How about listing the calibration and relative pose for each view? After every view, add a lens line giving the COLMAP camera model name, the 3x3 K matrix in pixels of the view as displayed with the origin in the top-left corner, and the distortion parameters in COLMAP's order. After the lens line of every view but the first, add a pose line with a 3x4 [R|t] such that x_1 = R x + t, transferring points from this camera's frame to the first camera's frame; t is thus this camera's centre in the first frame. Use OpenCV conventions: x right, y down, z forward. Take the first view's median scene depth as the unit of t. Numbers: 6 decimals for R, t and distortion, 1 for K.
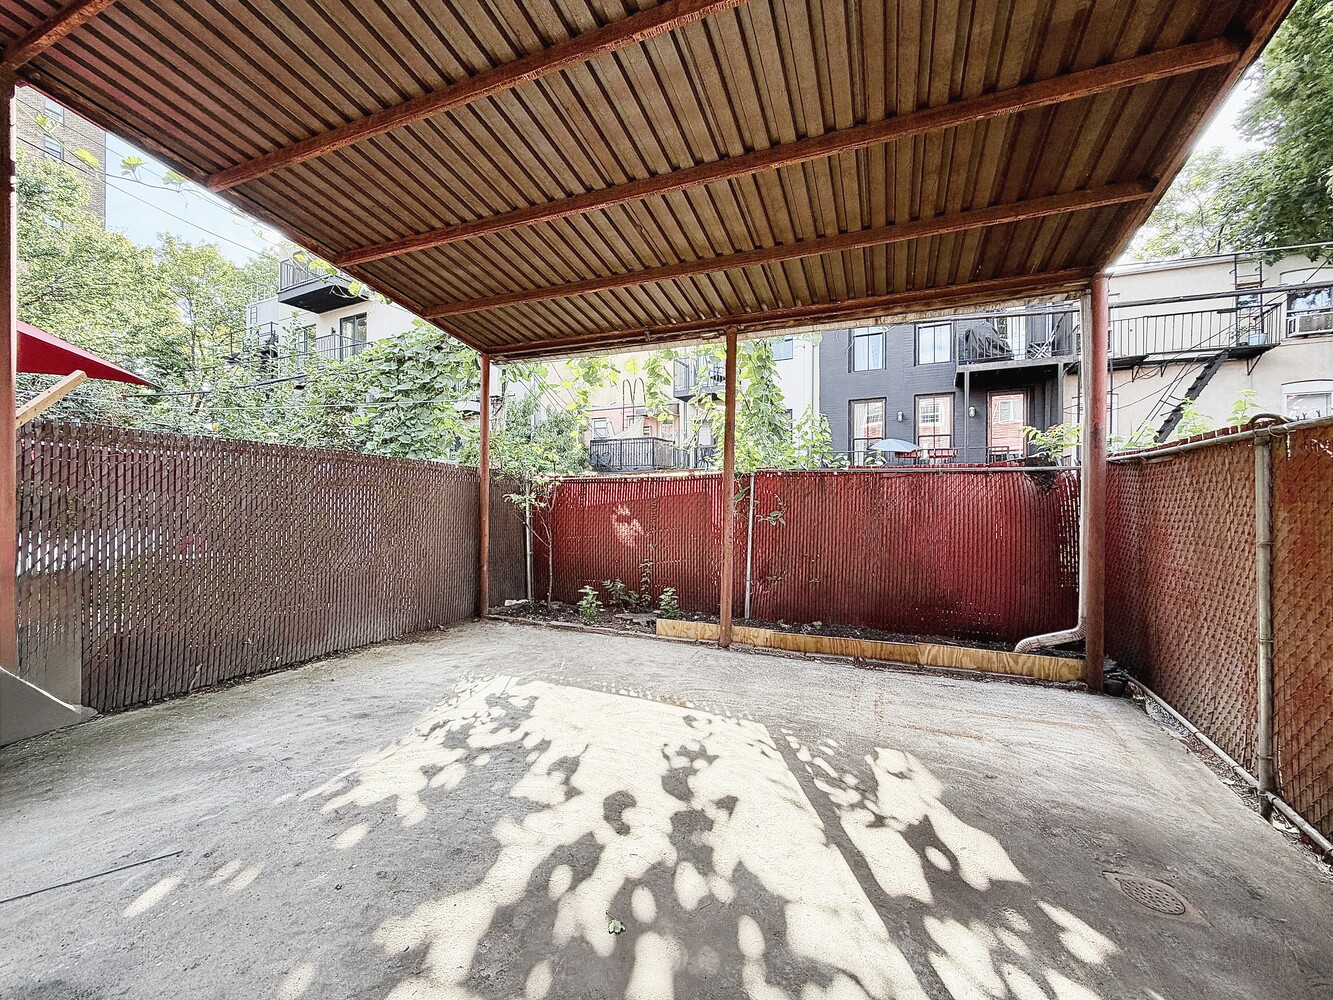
lens RADIAL K [[534.0, 0, 666.5], [0, 534.0, 500.0], [0, 0, 1]] dist [-0.000421, 0.000292]
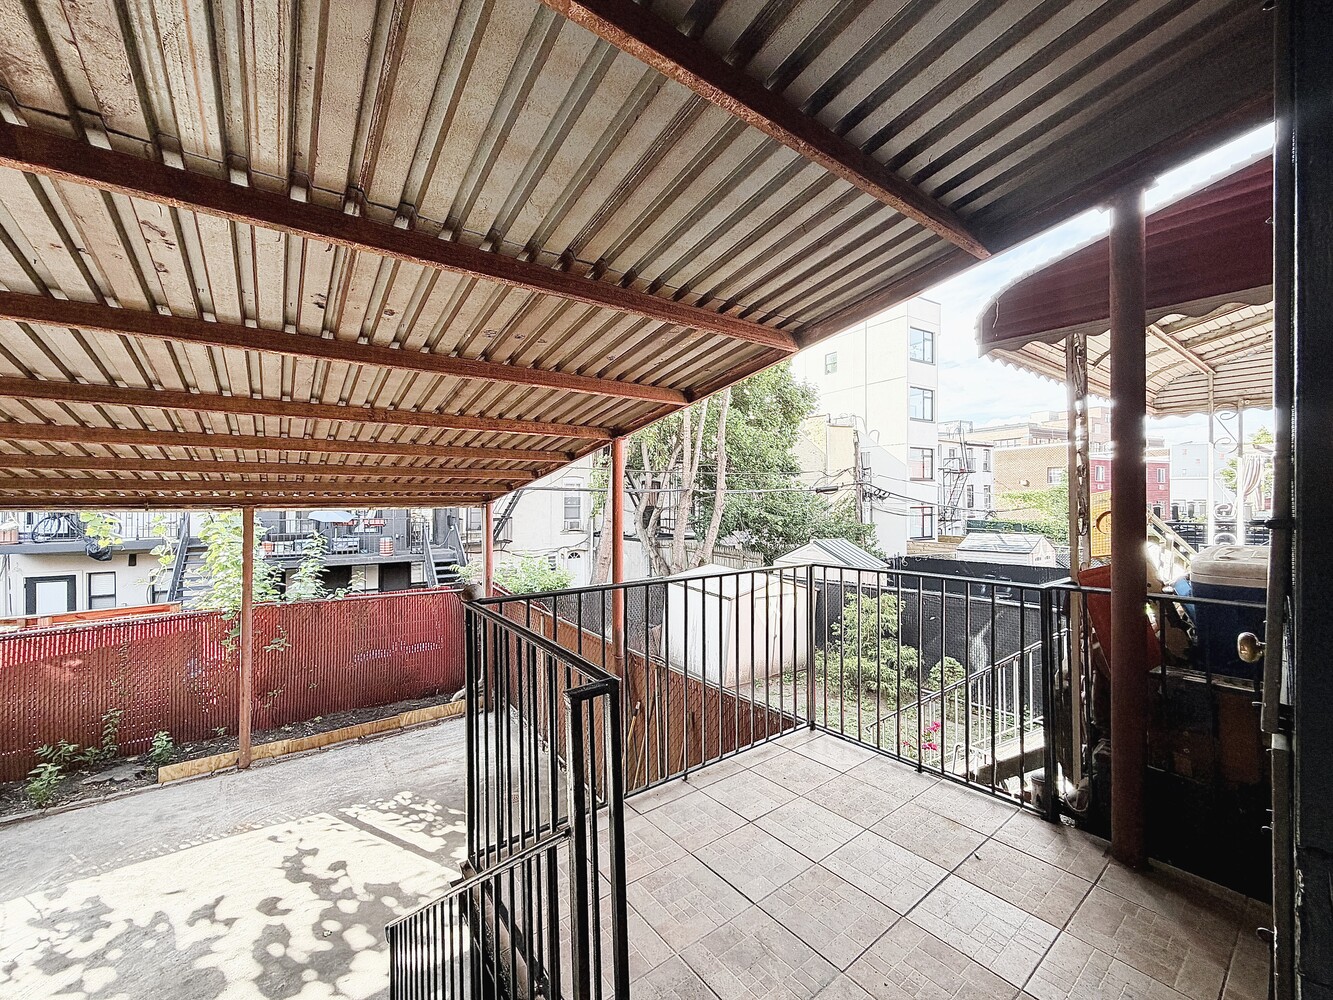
lens RADIAL K [[534.0, 0, 666.5], [0, 534.0, 500.0], [0, 0, 1]] dist [-0.000421, 0.000292]
pose [[0.506612, -0.009242, 0.862124, -0.598514], [-0.007990, 0.999849, 0.015414, -0.485947], [-0.862137, -0.014697, 0.506462, -0.592496]]
